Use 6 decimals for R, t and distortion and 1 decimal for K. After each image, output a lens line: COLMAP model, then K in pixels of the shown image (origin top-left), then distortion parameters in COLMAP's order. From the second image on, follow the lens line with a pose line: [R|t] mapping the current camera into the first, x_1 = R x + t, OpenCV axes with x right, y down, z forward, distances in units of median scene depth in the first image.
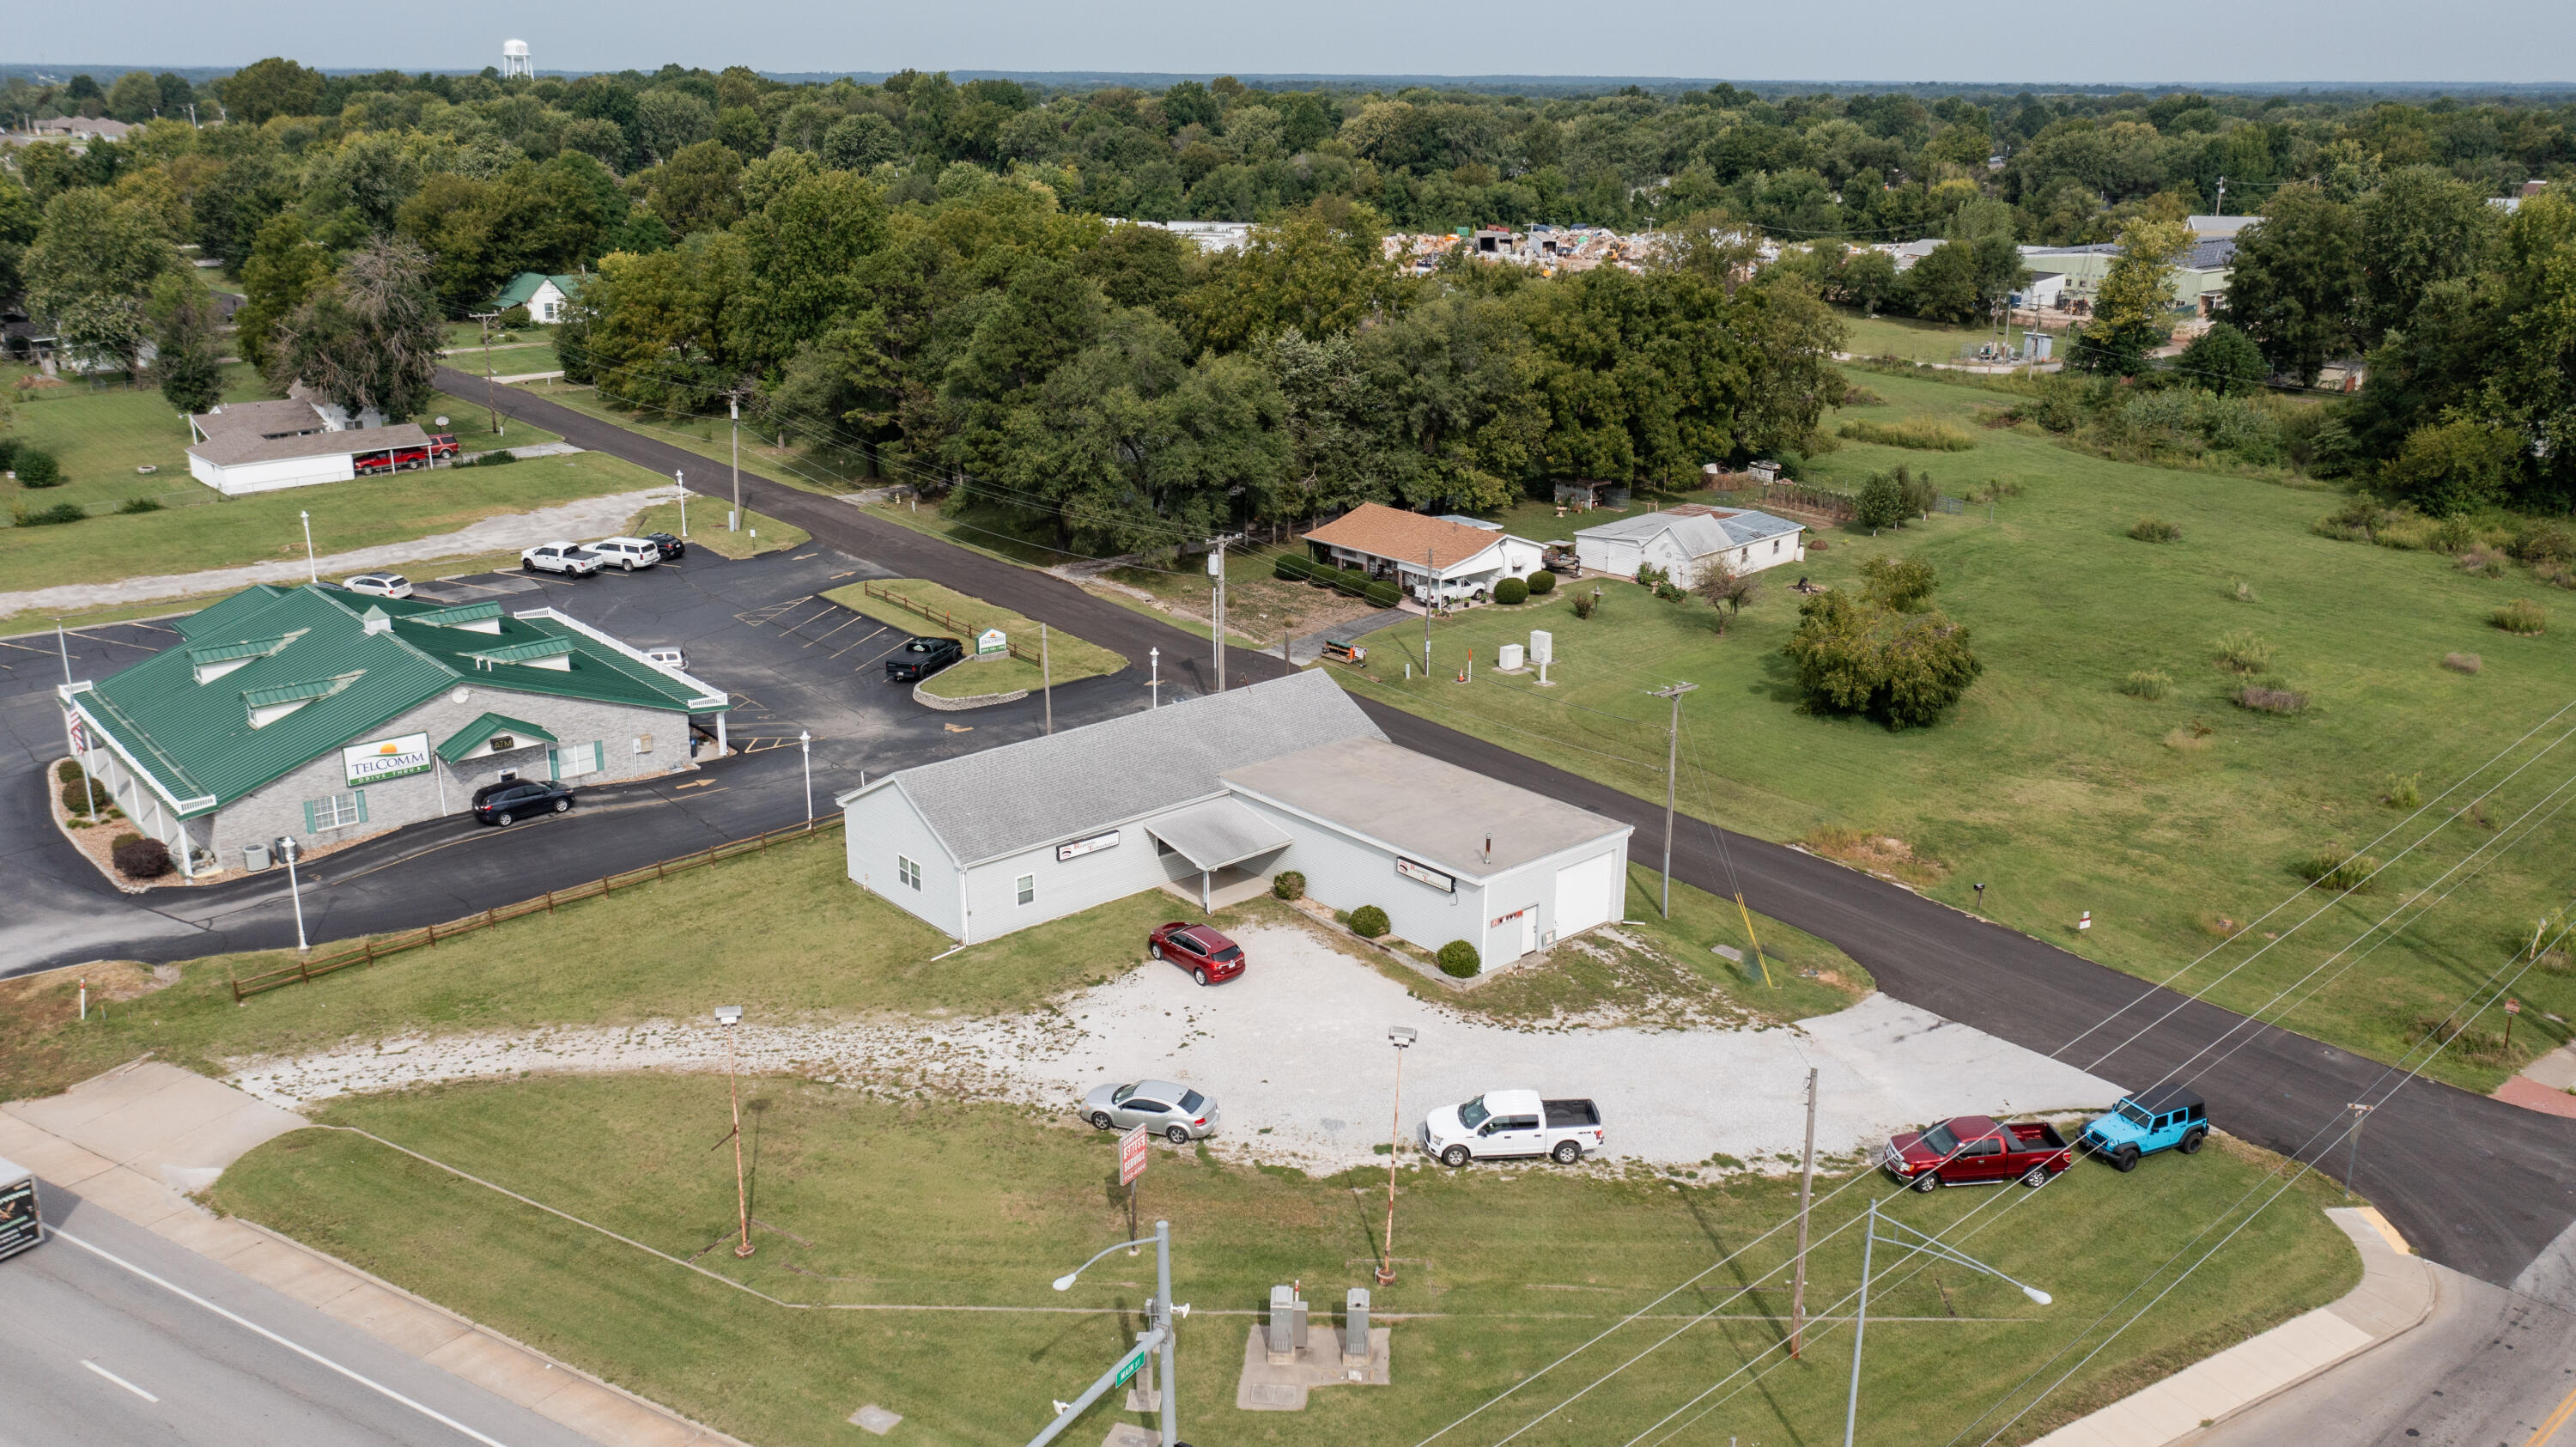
lens RADIAL K [[2041.9, 0, 1288.0], [0, 2041.9, 723.5], [0, 0, 1]] dist [-0.007775, 0.007670]
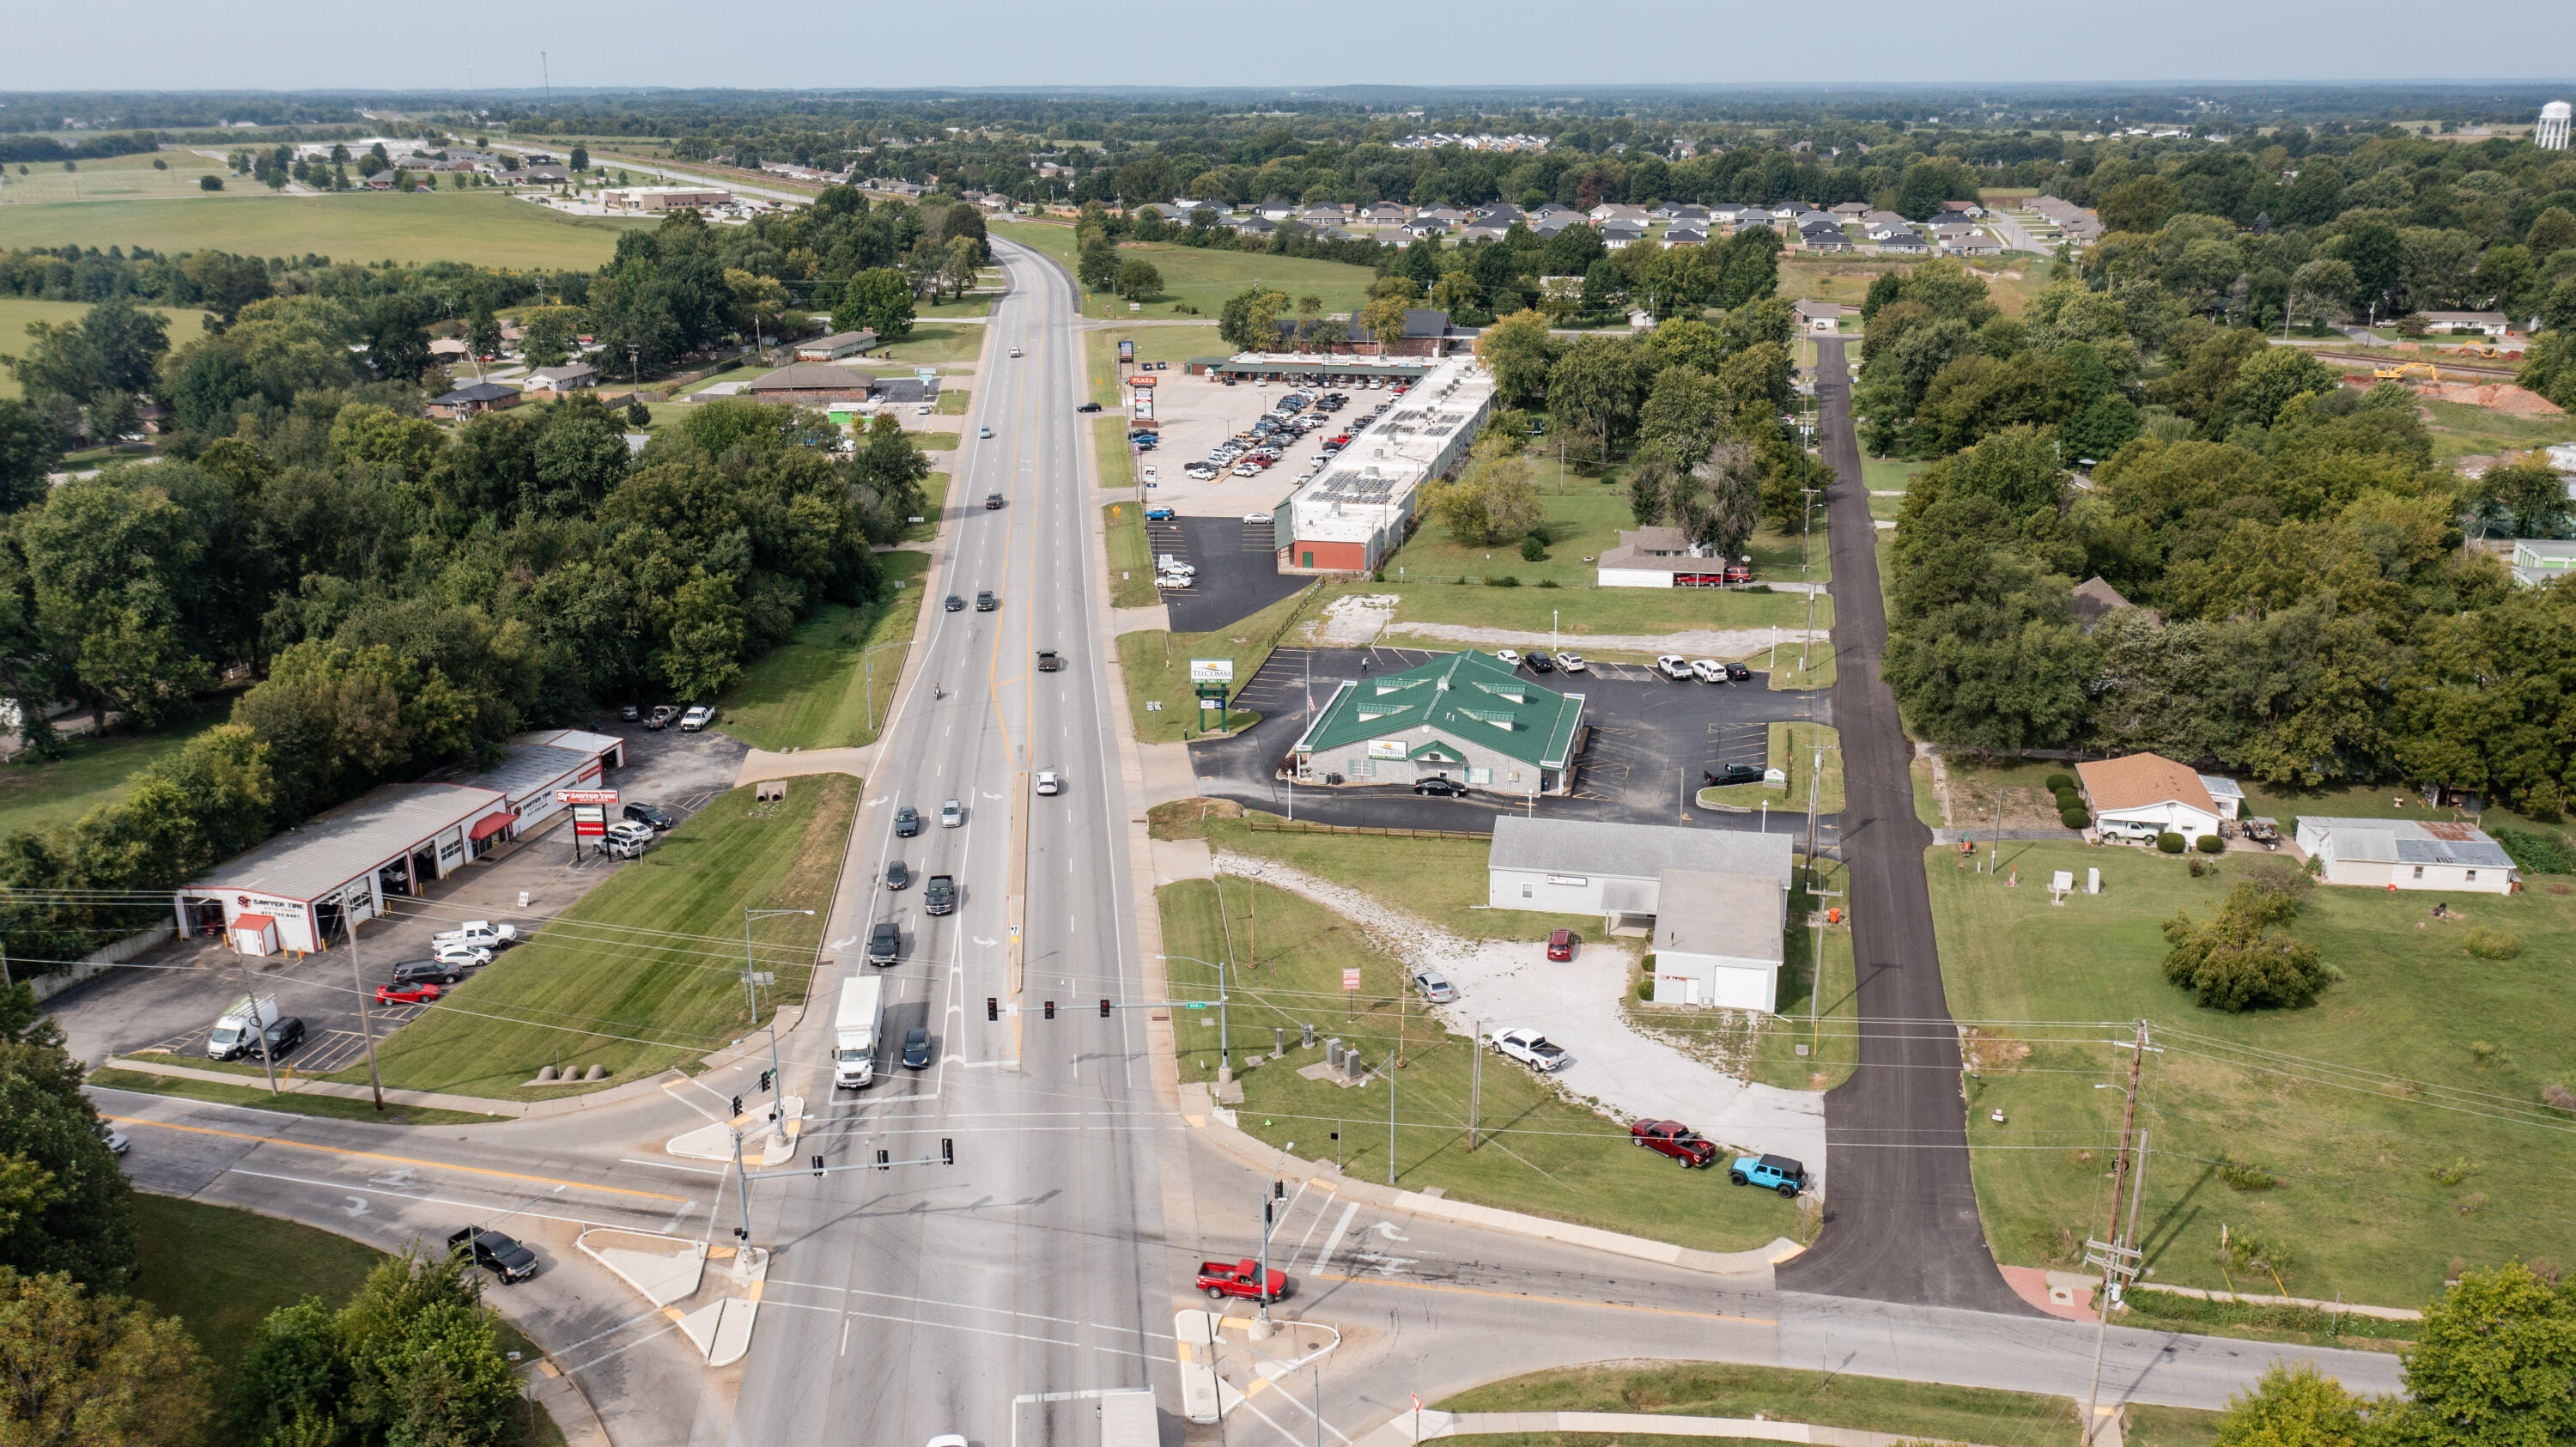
lens RADIAL K [[2045.0, 0, 1294.4], [0, 2045.0, 720.7], [0, 0, 1]] dist [0.005906, -0.000266]
pose [[0.585108, 0.229377, -0.777840, 0.942701], [-0.234049, 0.966113, 0.108840, -0.182154], [0.776447, 0.118369, 0.618966, -0.313476]]
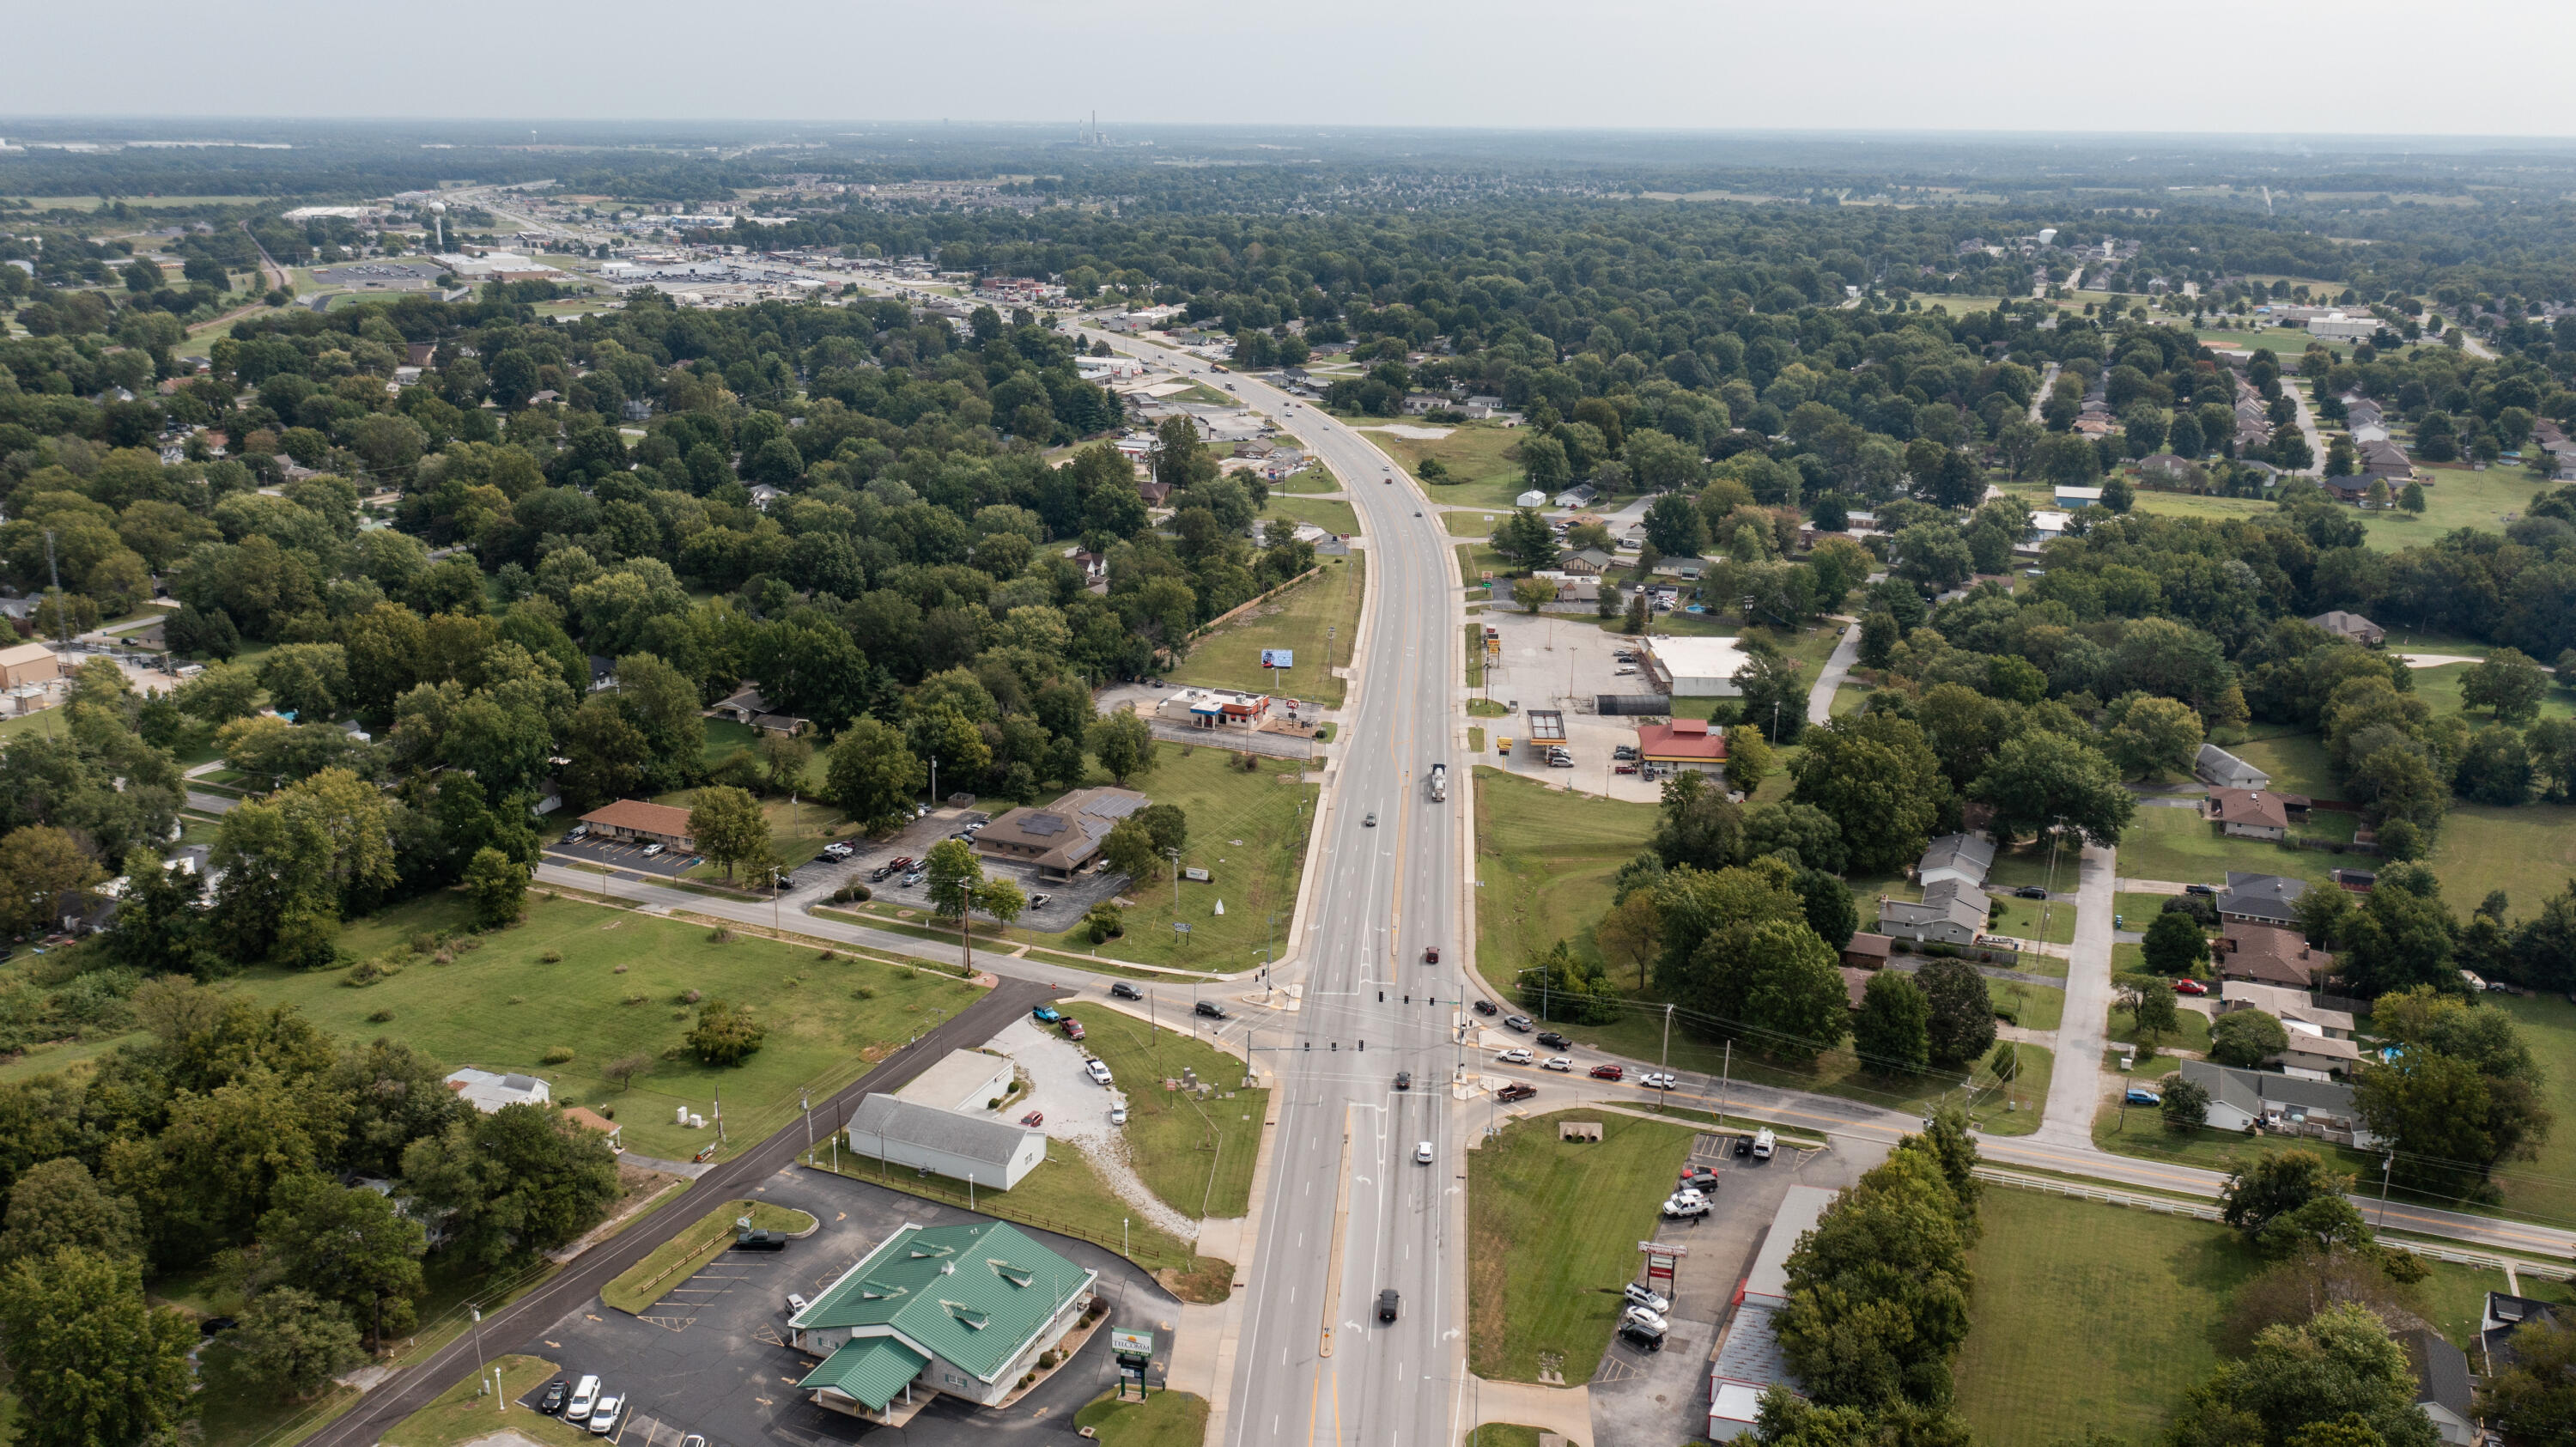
lens RADIAL K [[2041.9, 0, 1288.0], [0, 2041.9, 723.5], [0, 0, 1]] dist [-0.007775, 0.007670]
pose [[-0.419871, -0.269670, 0.866595, -2.156892], [0.264937, 0.876830, 0.401219, -1.239169], [-0.868053, 0.398054, -0.296710, 1.009940]]
